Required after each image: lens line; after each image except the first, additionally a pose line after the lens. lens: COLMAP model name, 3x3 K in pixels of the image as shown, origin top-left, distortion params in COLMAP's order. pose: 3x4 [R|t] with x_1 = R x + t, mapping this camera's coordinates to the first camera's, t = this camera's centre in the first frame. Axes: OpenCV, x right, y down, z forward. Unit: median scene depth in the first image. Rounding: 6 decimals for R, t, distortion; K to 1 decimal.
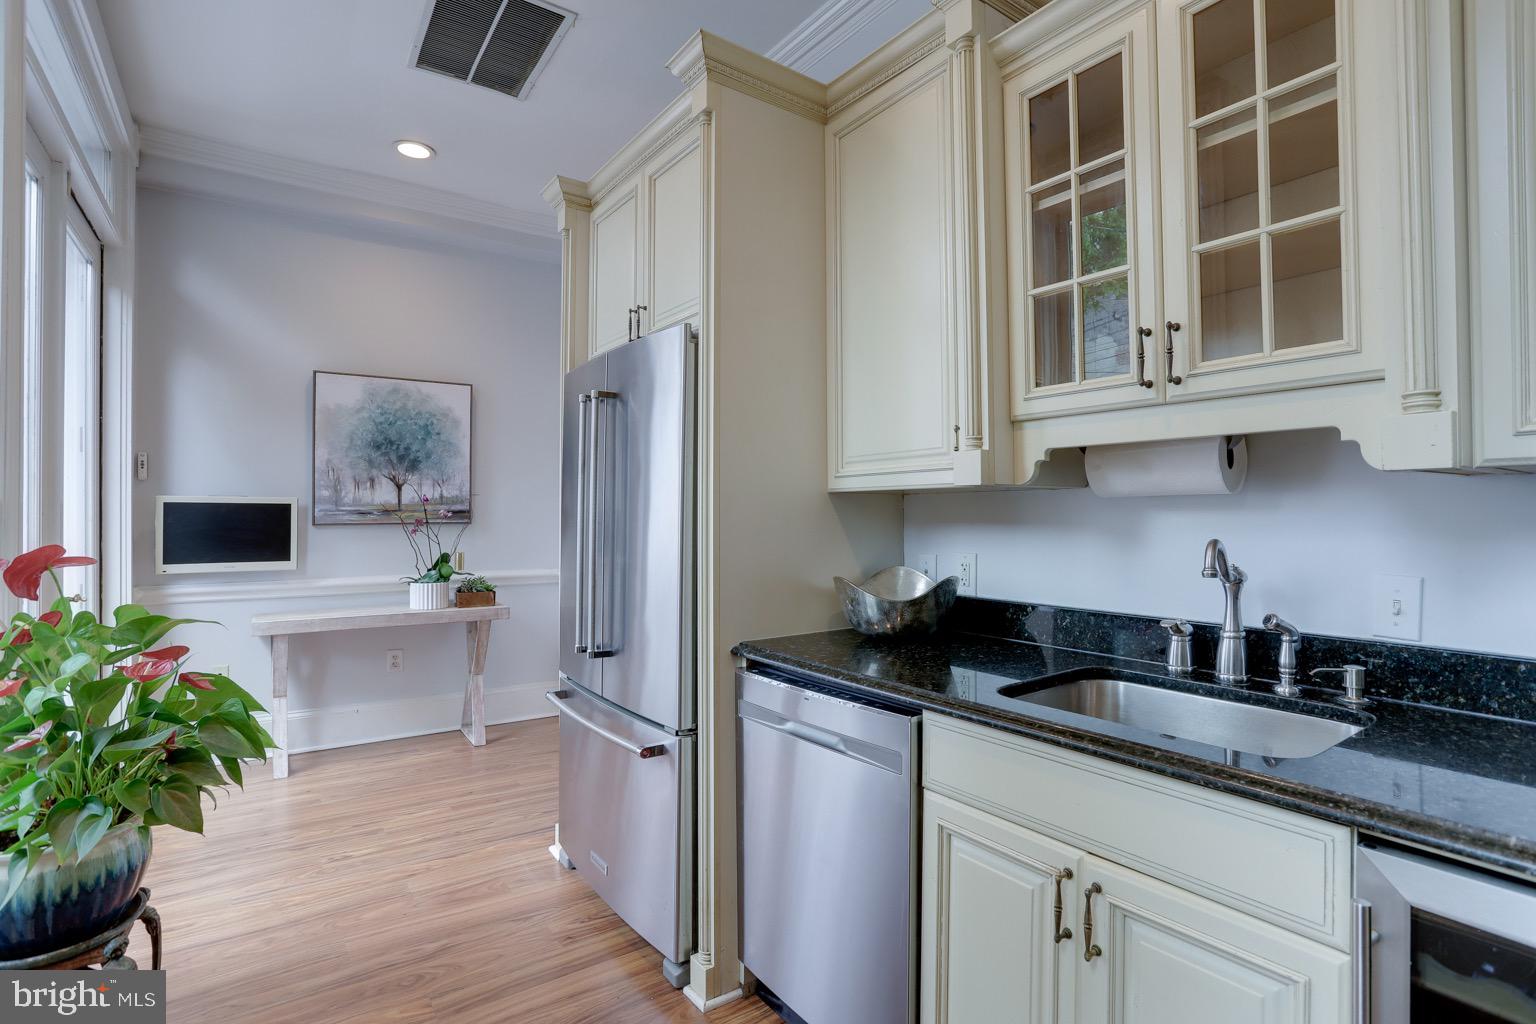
lens RADIAL K [[741.2, 0, 765.4], [0, 741.2, 509.0], [0, 0, 1]] dist [-0.062251, 0.028888]
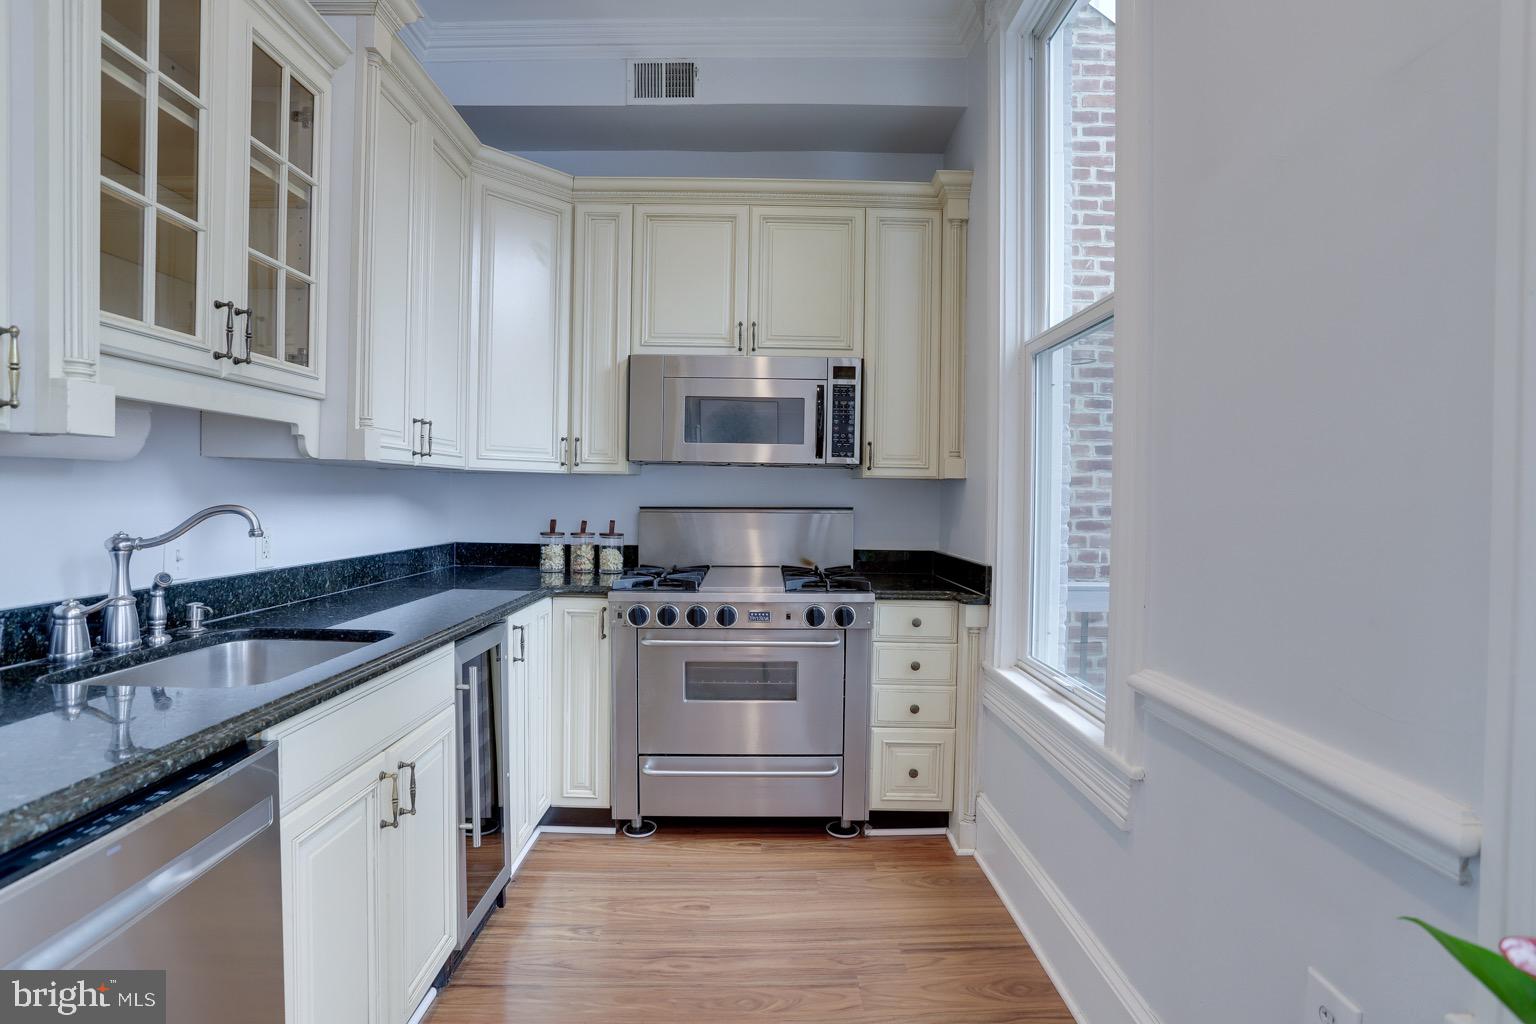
lens RADIAL K [[746.1, 0, 767.6], [0, 746.1, 506.6], [0, 0, 1]] dist [-0.079988, 0.043813]
pose [[-0.823389, -0.018679, 0.567171, -0.241456], [-0.016565, 0.999823, 0.008880, 0.006796], [-0.567236, -0.002083, -0.823552, 0.488087]]
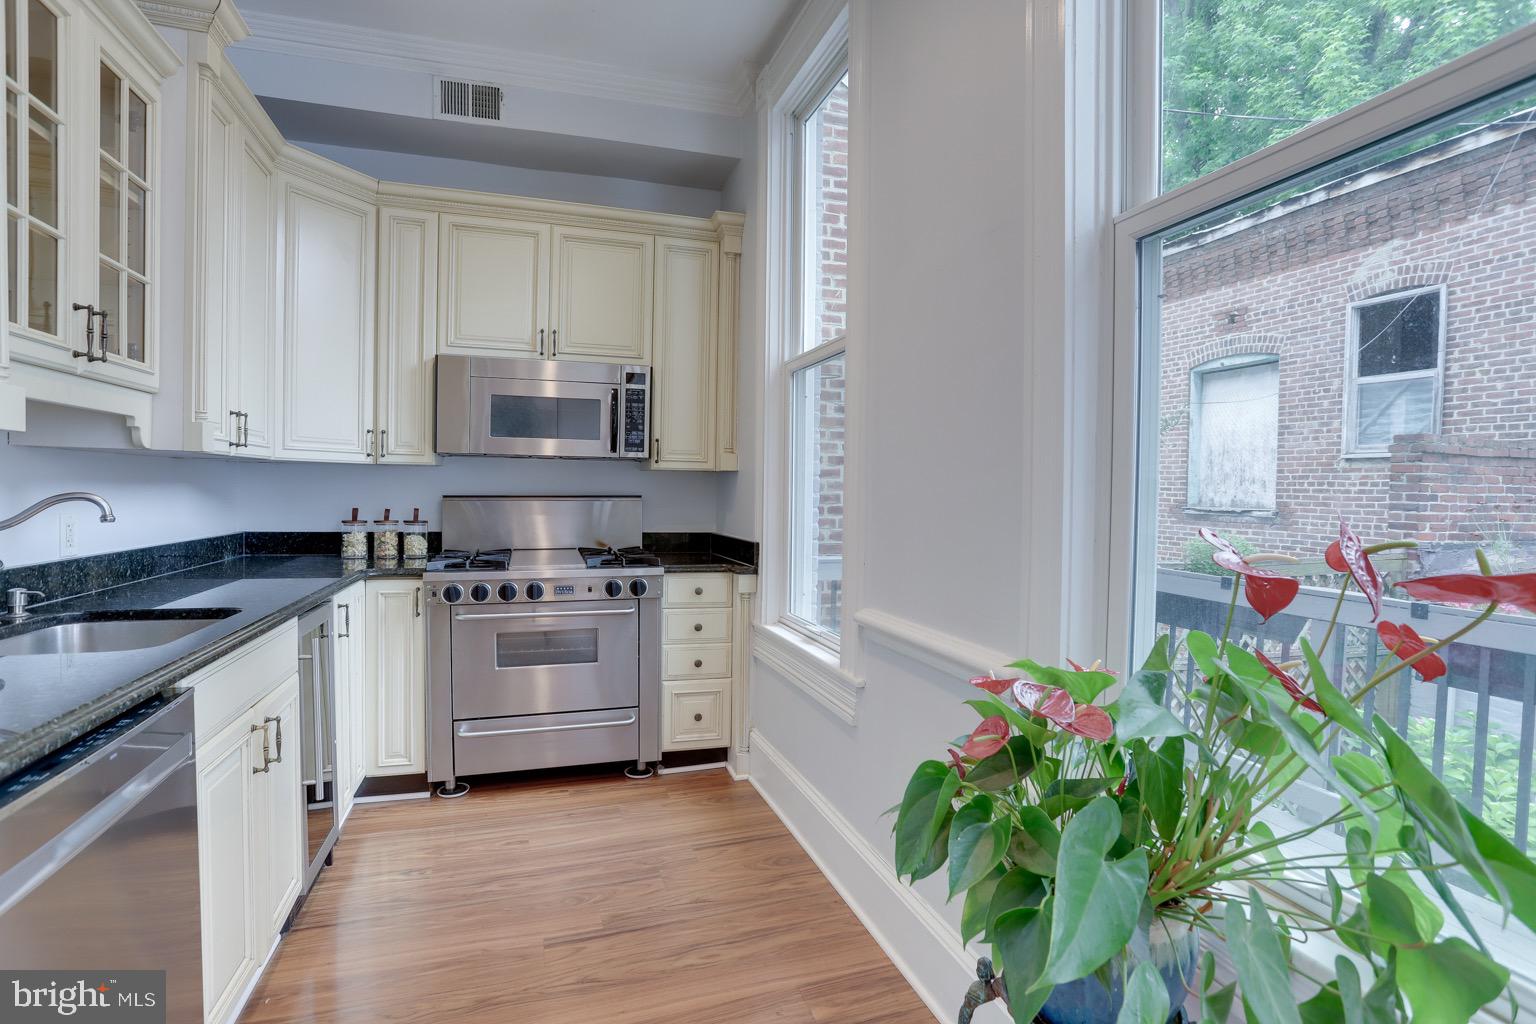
lens RADIAL K [[742.9, 0, 765.5], [0, 742.9, 506.6], [0, 0, 1]] dist [-0.063729, 0.026221]
pose [[-0.954327, -0.019709, 0.298114, -0.280516], [-0.015331, 0.999738, 0.017016, 0.009098], [-0.298371, 0.011668, -0.954379, 0.603563]]
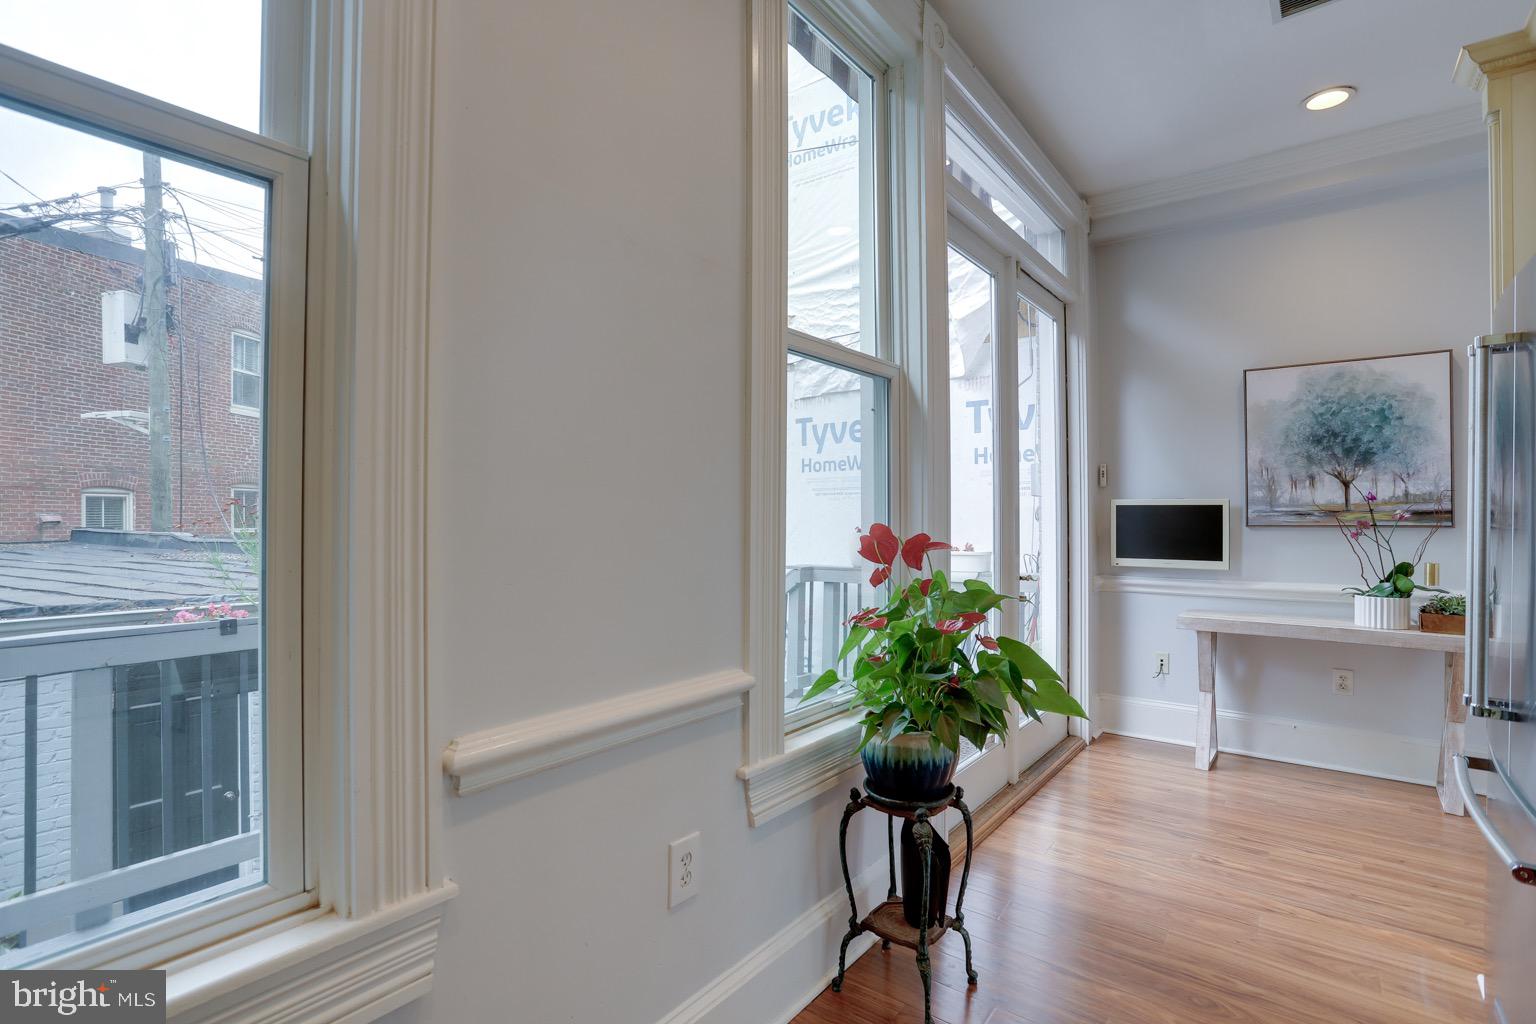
lens RADIAL K [[741.2, 0, 765.4], [0, 741.2, 509.0], [0, 0, 1]] dist [-0.062251, 0.028888]
pose [[0.295789, -0.009551, -0.955206, 0.125231], [0.003929, 0.999954, -0.008782, 0.004615], [0.955245, -0.001155, 0.295812, 0.084249]]
